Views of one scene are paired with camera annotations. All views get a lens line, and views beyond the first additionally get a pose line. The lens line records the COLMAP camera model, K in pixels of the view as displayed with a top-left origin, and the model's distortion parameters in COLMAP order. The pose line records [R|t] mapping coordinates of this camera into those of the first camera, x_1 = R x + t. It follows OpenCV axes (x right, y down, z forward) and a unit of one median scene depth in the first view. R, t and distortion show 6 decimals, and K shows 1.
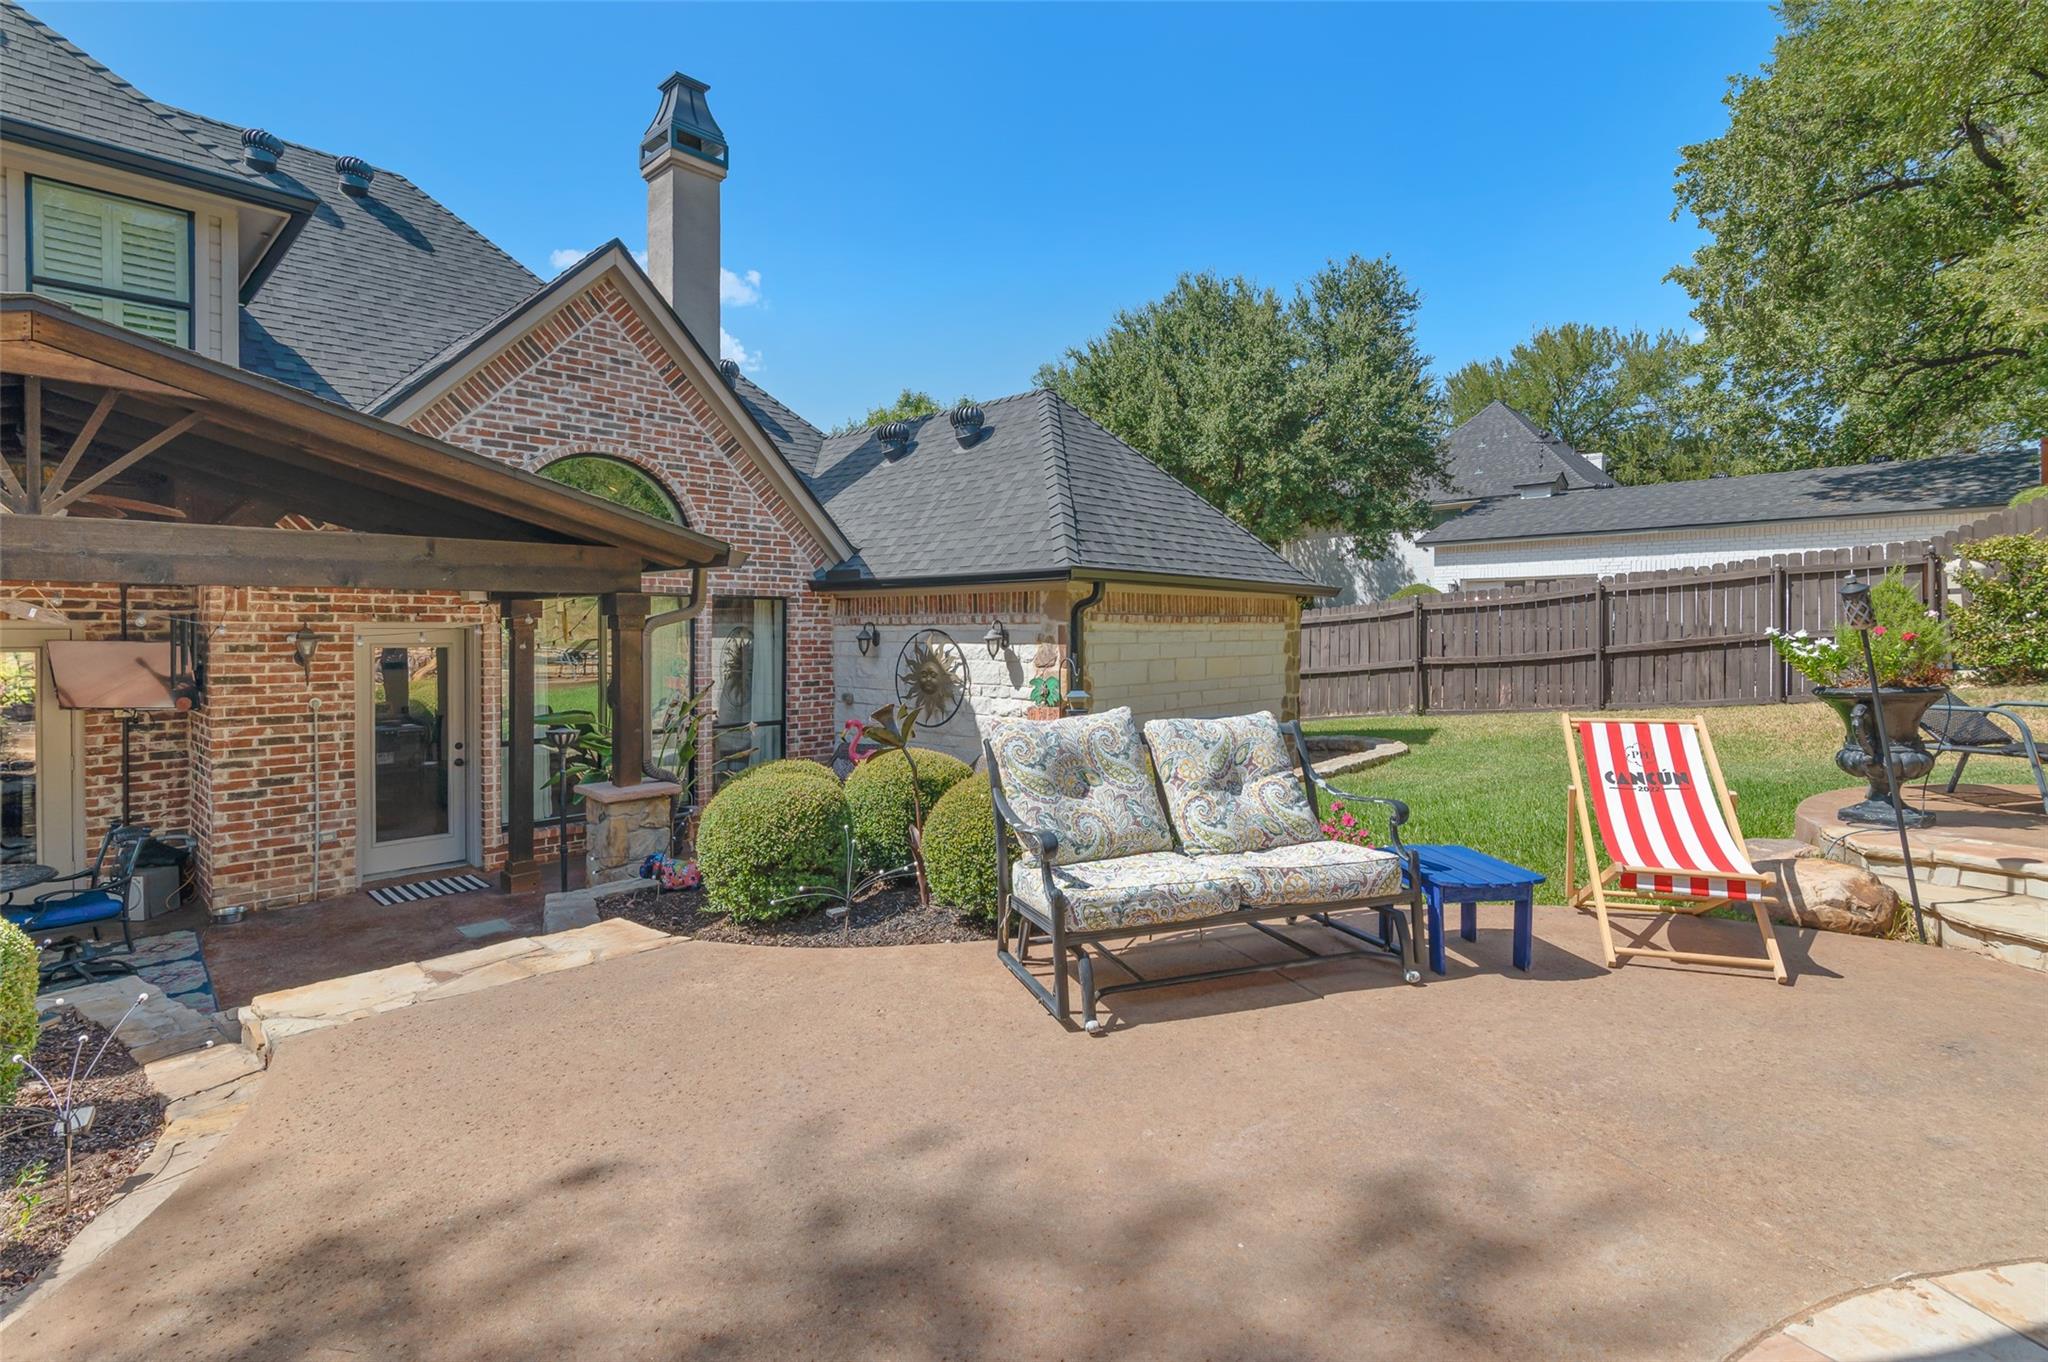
lens RADIAL K [[953.3, 0, 1033.3], [0, 953.3, 644.8], [0, 0, 1]] dist [-0.001700, 0.000324]
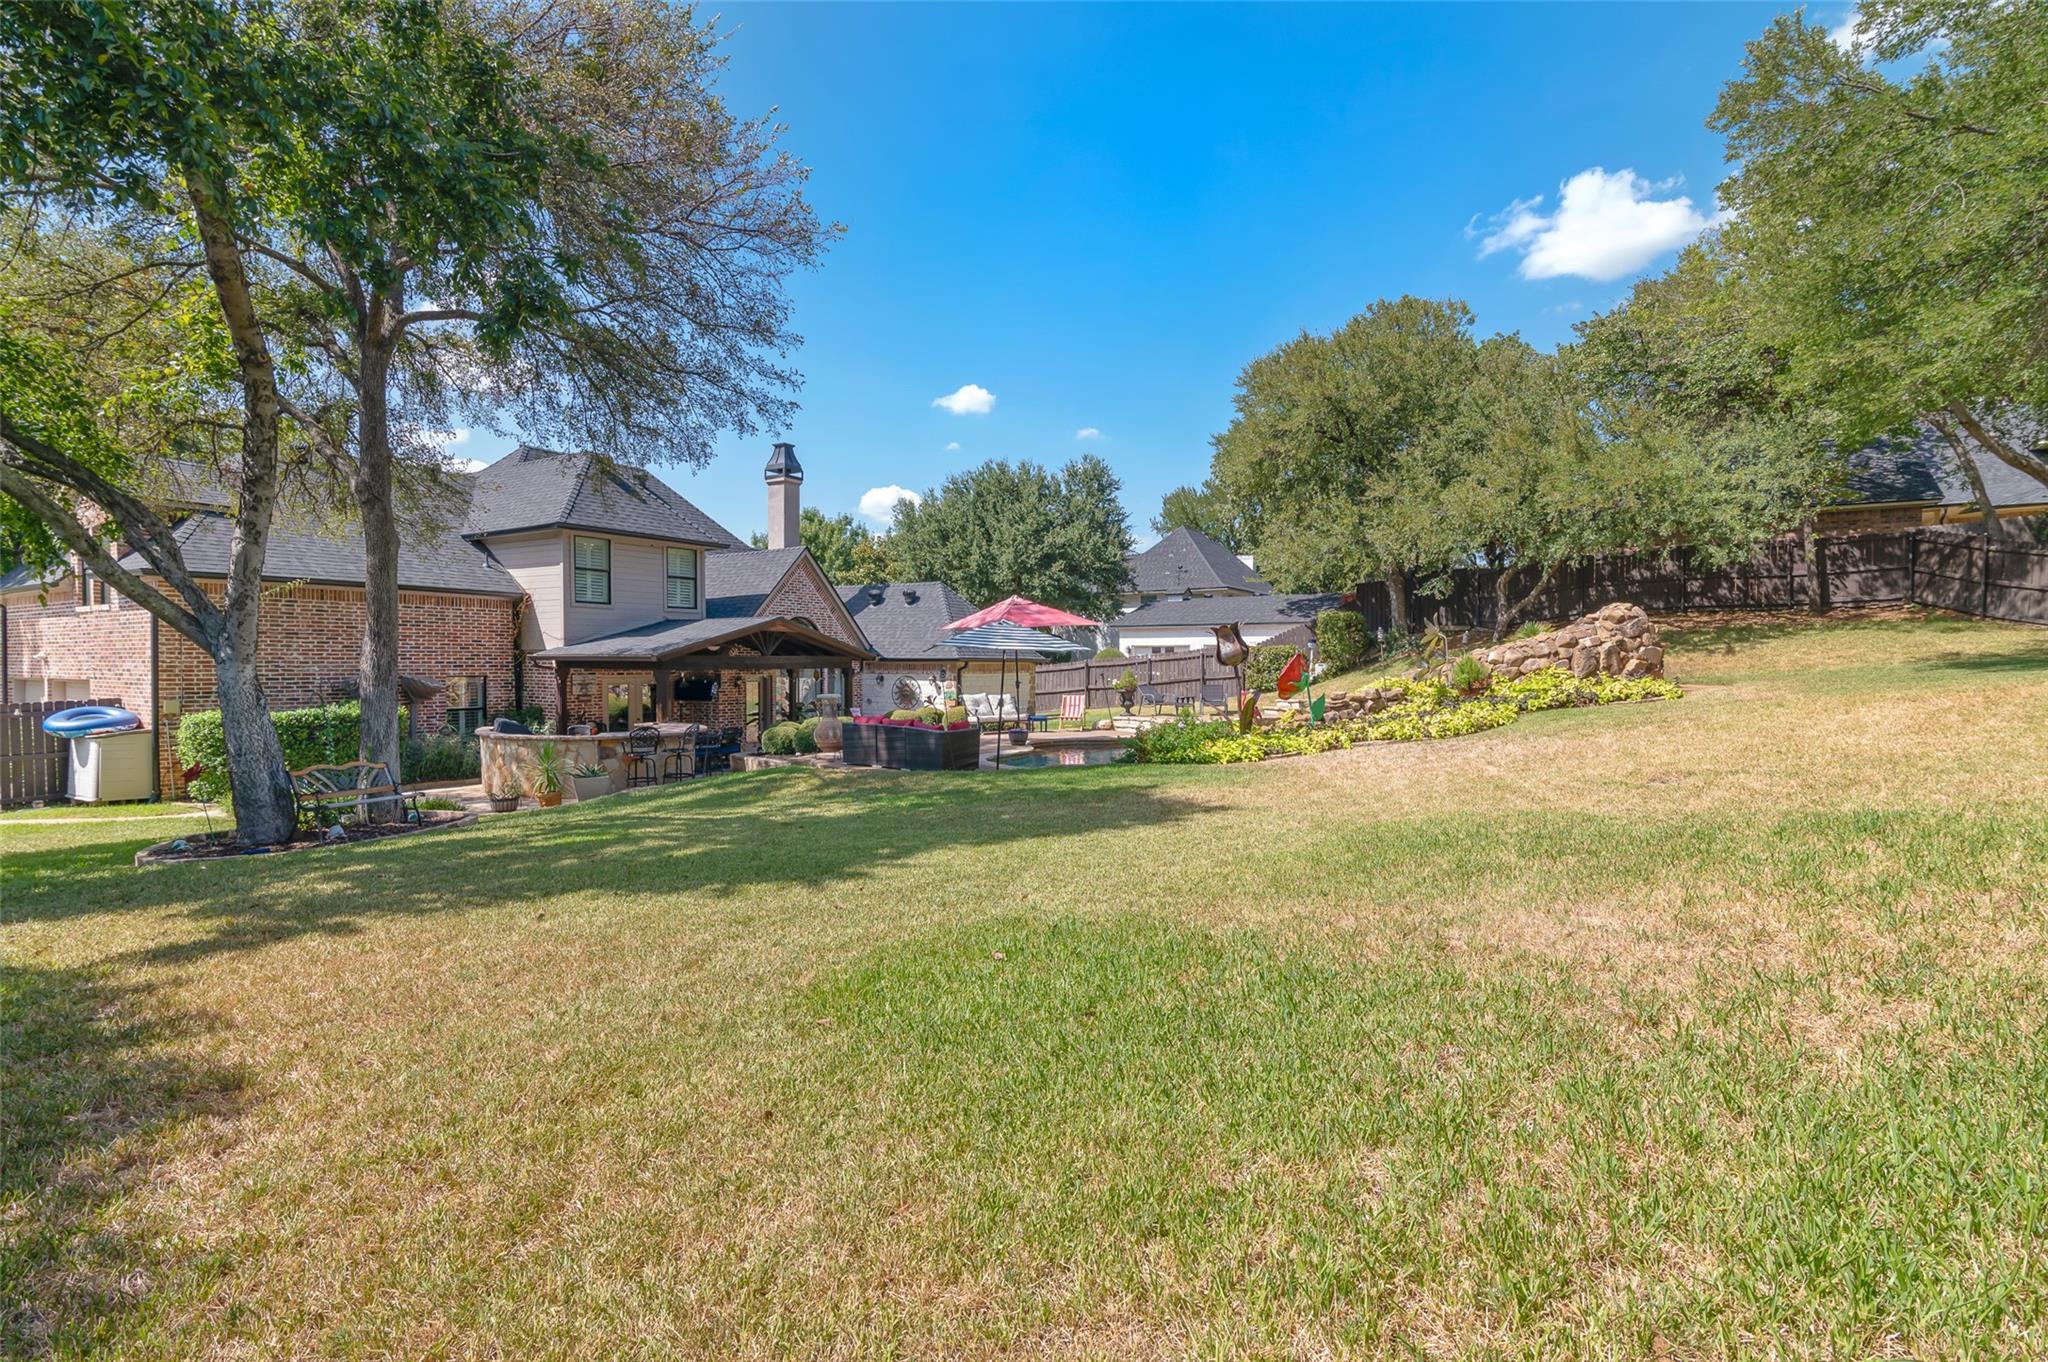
lens RADIAL K [[953.3, 0, 1023.7], [0, 953.3, 674.7], [0, 0, 1]] dist [-0.001700, 0.000324]
pose [[0.980225, 0.005031, 0.197820, -0.325280], [-0.005395, 0.999985, 0.001300, -0.024590], [-0.197811, -0.002341, 0.980237, -1.884908]]
